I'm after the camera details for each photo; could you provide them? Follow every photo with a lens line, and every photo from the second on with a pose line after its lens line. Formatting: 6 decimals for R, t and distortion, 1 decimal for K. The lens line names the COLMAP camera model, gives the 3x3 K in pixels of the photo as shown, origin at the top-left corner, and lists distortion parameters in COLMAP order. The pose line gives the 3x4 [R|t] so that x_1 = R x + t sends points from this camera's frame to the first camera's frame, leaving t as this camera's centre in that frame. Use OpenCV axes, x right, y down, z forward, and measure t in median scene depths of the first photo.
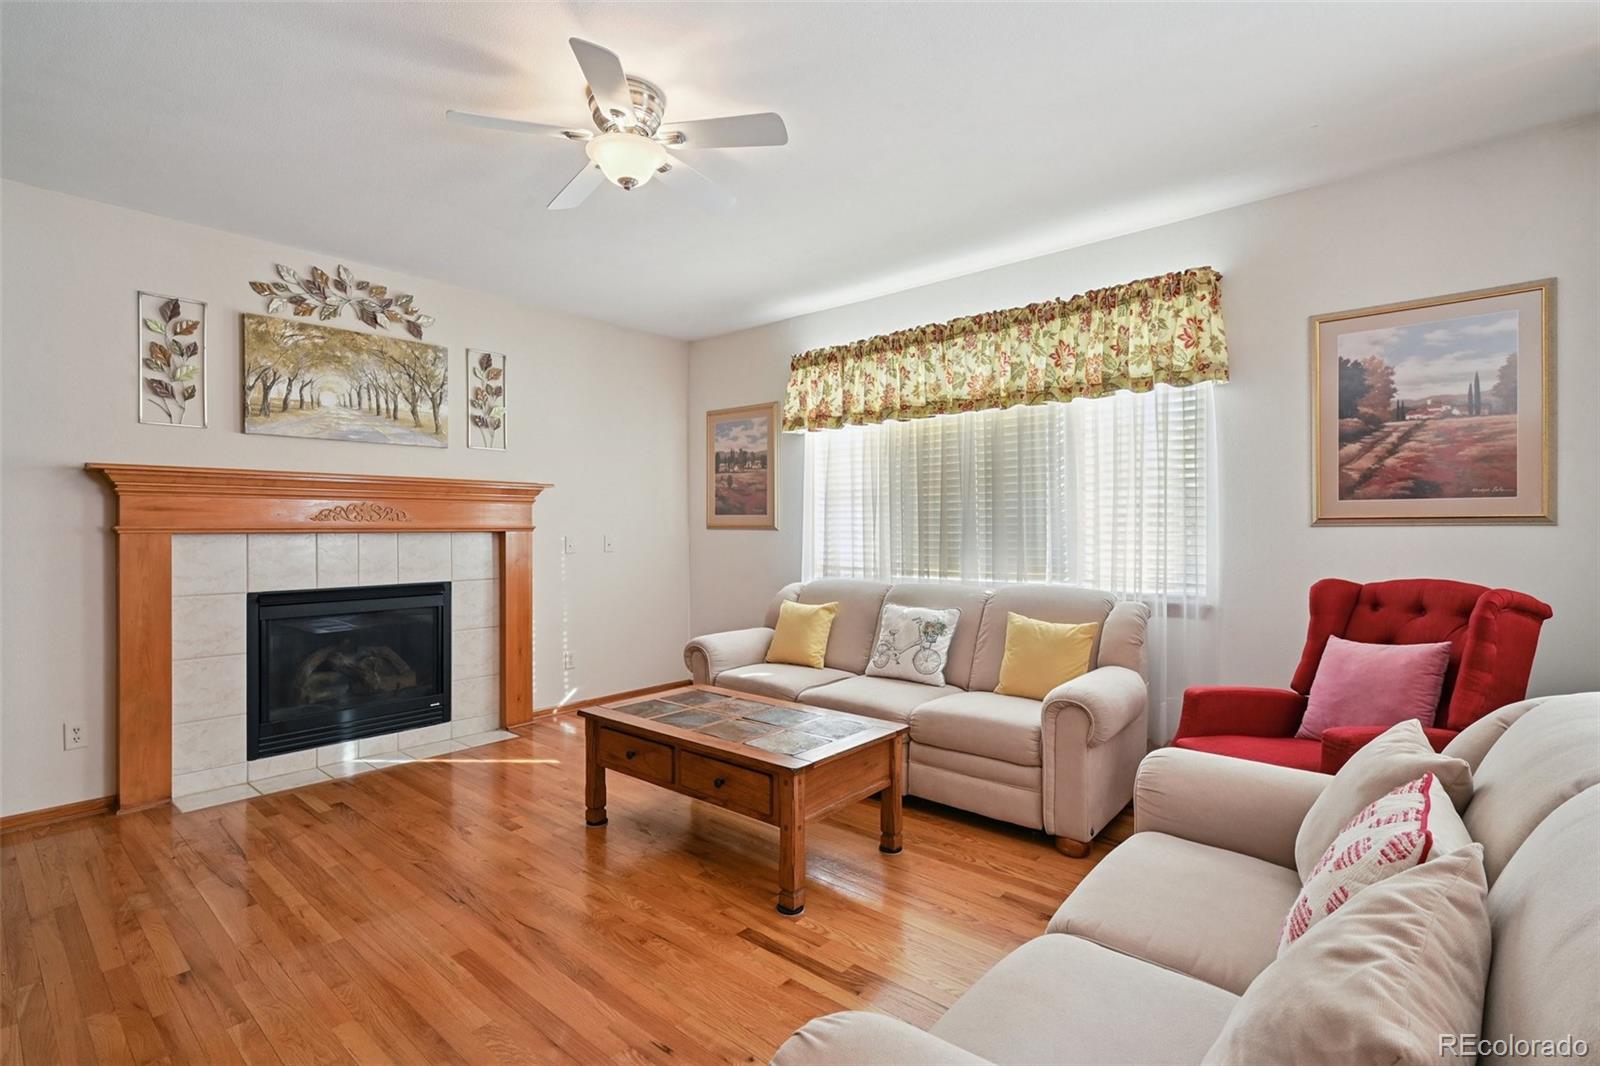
lens RADIAL K [[720.0, 0, 803.7], [0, 720.0, 524.0], [0, 0, 1]] dist [-0.000820, 0.000428]
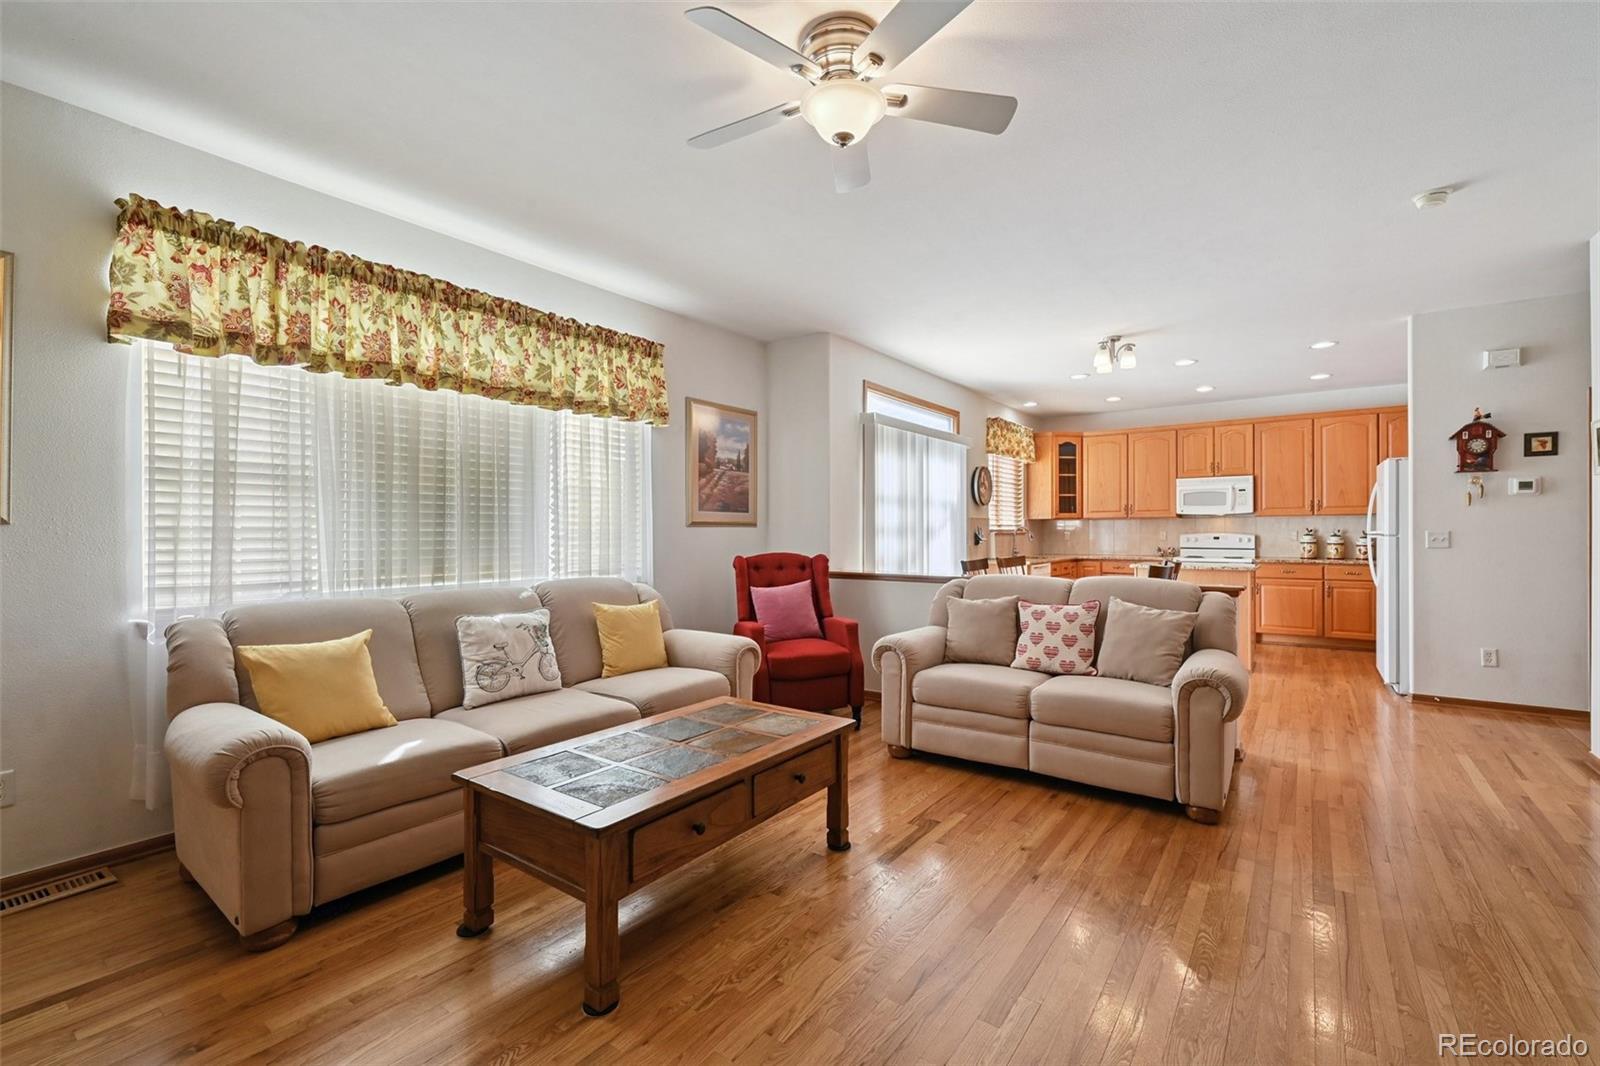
lens RADIAL K [[661.2, 0, 812.2], [0, 661.2, 536.9], [0, 0, 1]] dist [-0.000202, 0.000109]
pose [[-0.051107, -0.010521, 0.998638, -0.720421], [-0.012668, 0.999871, 0.009886, 0.007778], [-0.998613, -0.012146, -0.051234, 0.713617]]
